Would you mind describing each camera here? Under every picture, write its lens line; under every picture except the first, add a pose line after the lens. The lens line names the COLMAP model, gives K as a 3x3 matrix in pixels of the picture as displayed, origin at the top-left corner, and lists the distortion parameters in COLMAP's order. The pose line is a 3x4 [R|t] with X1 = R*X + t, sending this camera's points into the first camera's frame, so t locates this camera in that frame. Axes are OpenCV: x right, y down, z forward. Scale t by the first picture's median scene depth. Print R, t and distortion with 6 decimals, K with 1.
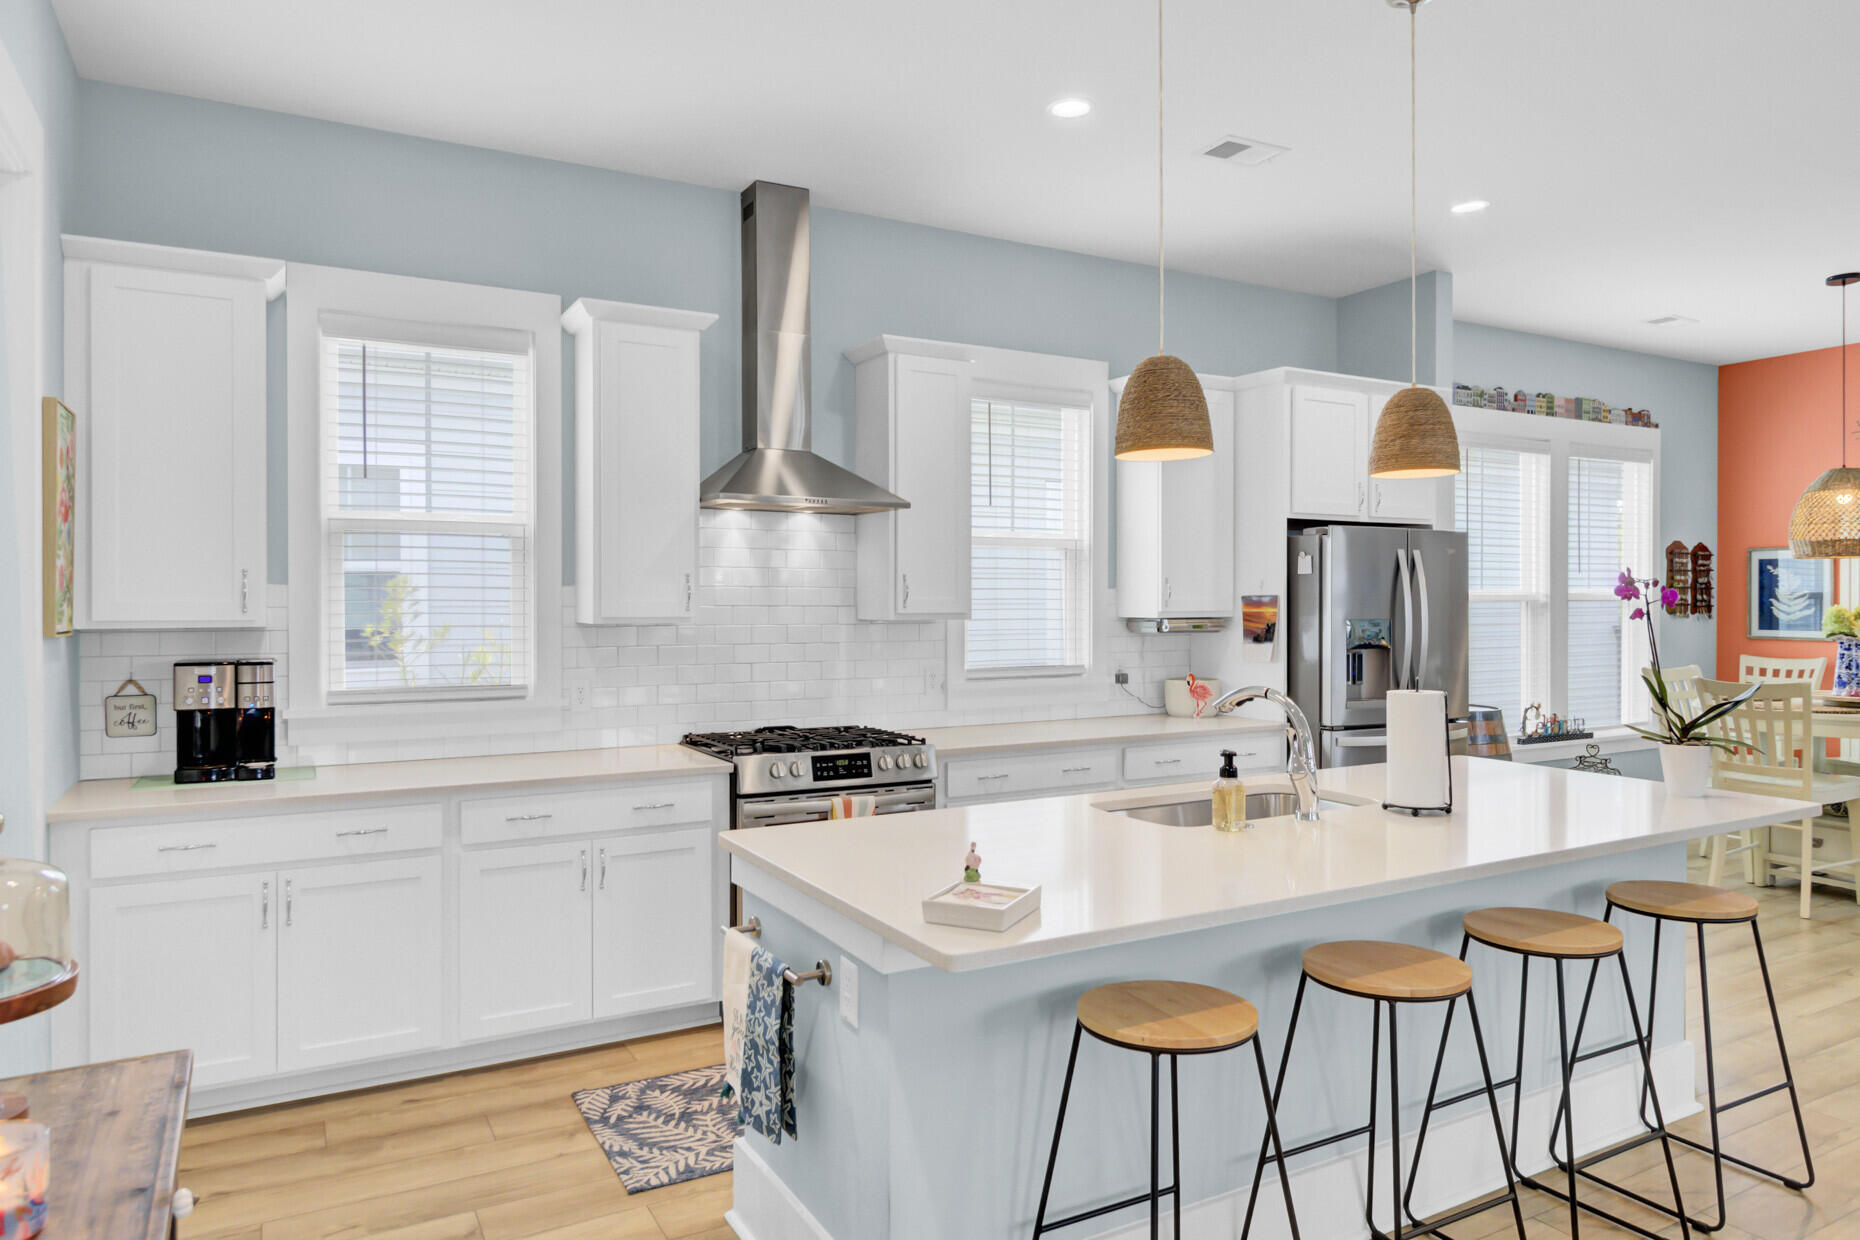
lens RADIAL K [[1184.4, 0, 930.0], [0, 1184.4, 620.0], [0, 0, 1]] dist [0.007878, -0.002466]
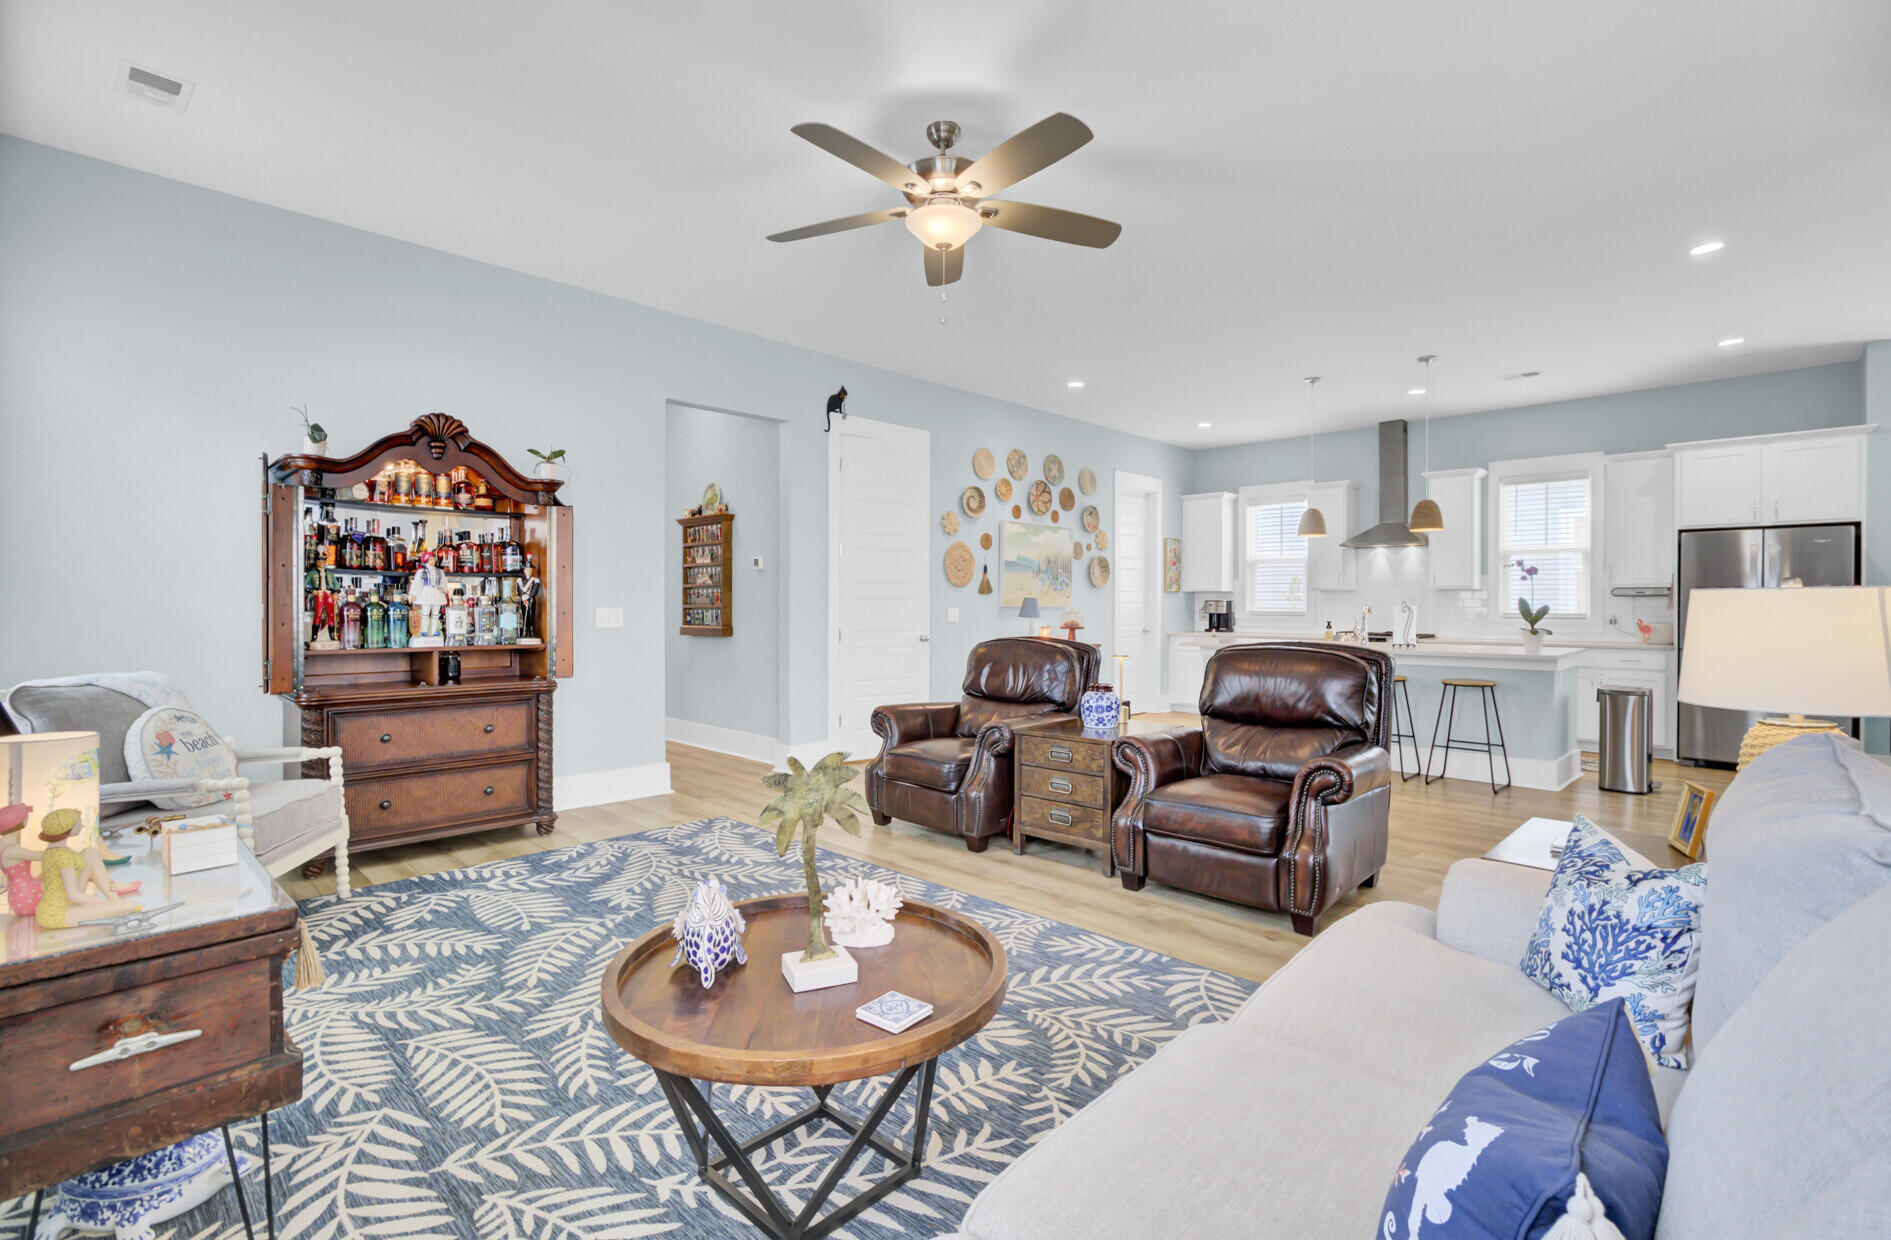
lens RADIAL K [[874.0, 0, 947.7], [0, 874.0, 612.5], [0, 0, 1]] dist [-0.008707, 0.001017]
pose [[0.275356, 0.010988, -0.961280, 1.540162], [-0.020199, 0.999780, 0.005642, 0.063889], [0.961130, 0.017863, 0.275517, -0.485401]]
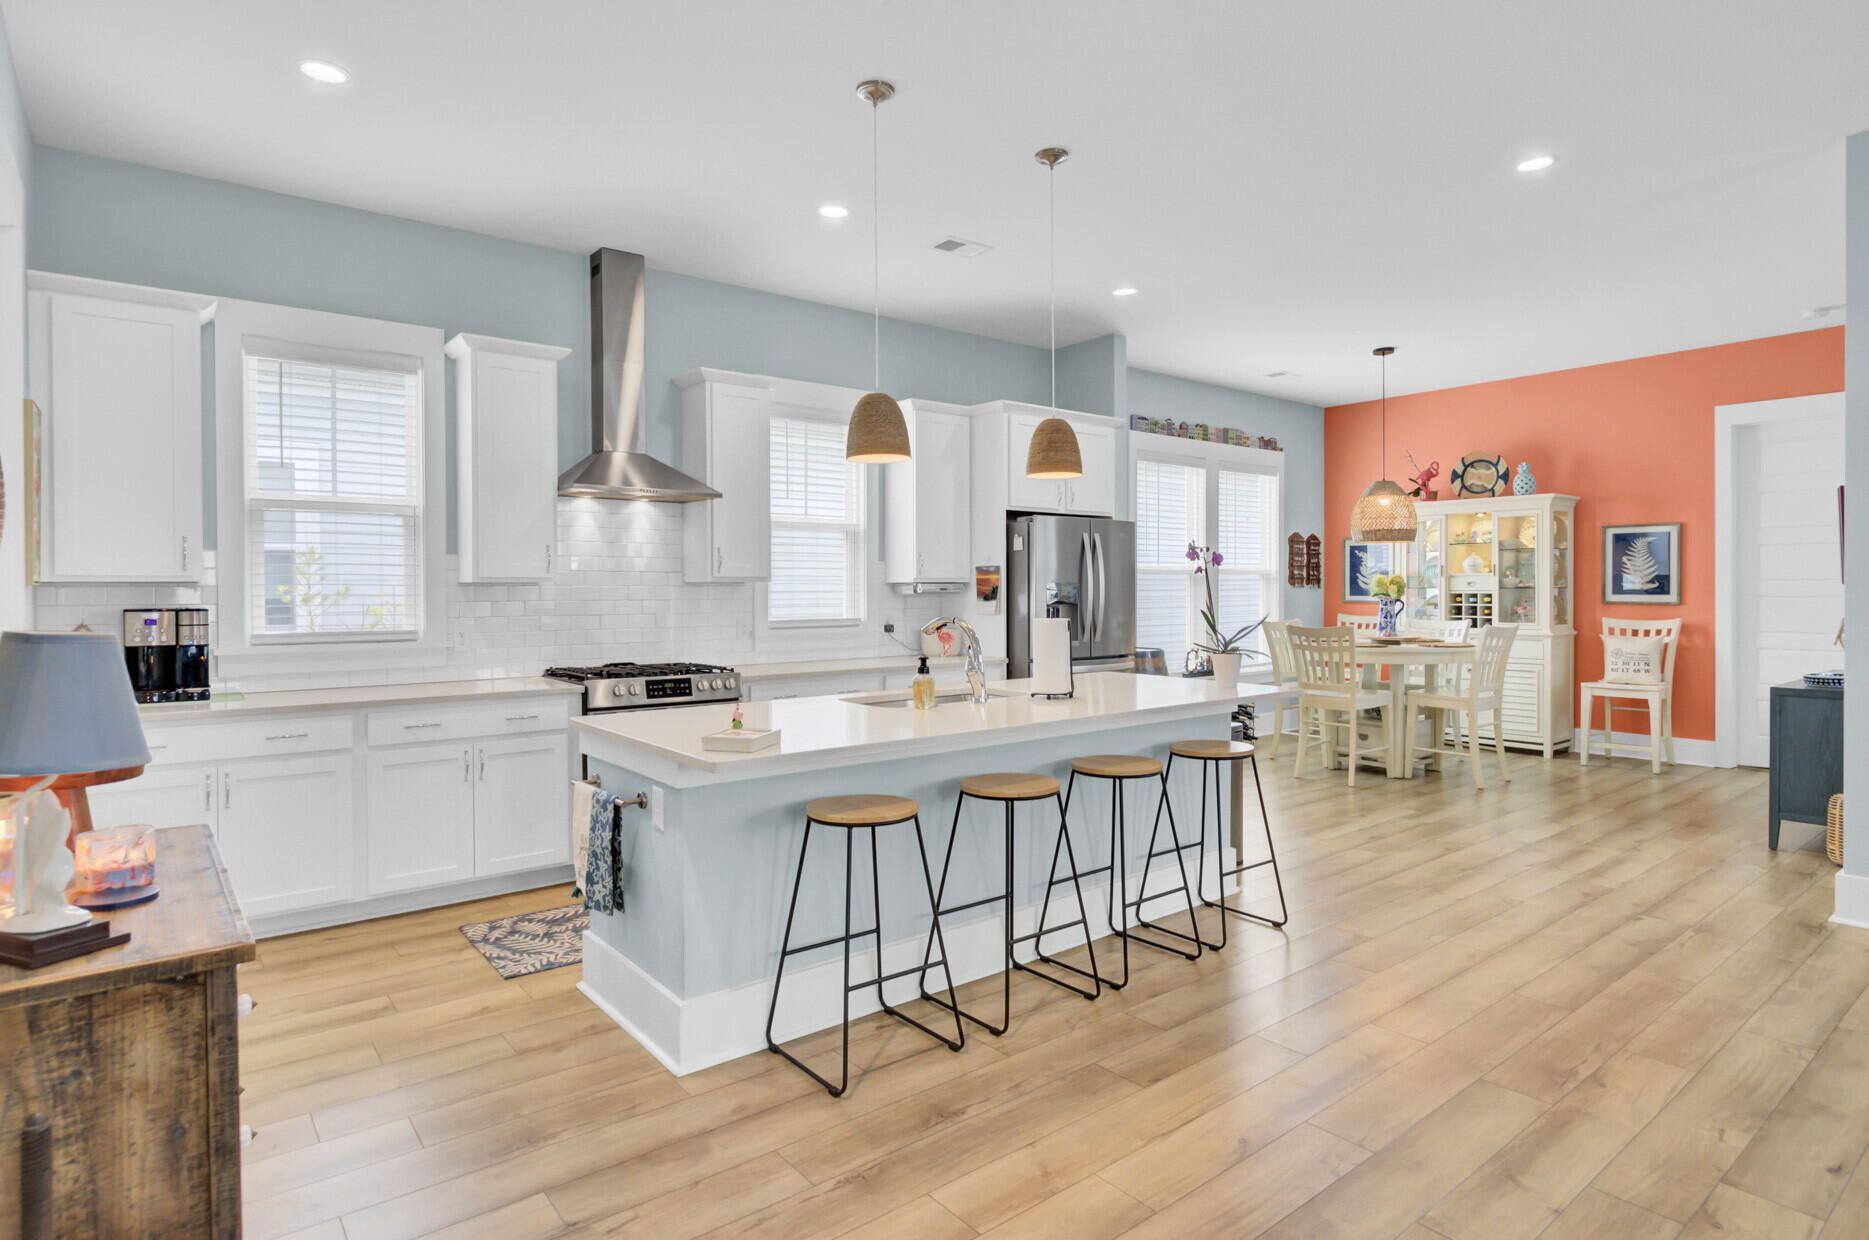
lens RADIAL K [[1001.1, 0, 939.6], [0, 1001.1, 606.1], [0, 0, 1]] dist [-0.000833, 0.002280]
pose [[0.986186, -0.005154, 0.165562, 0.039802], [0.004872, 0.999986, 0.002112, 0.028898], [-0.165571, -0.001277, 0.986197, -0.168568]]
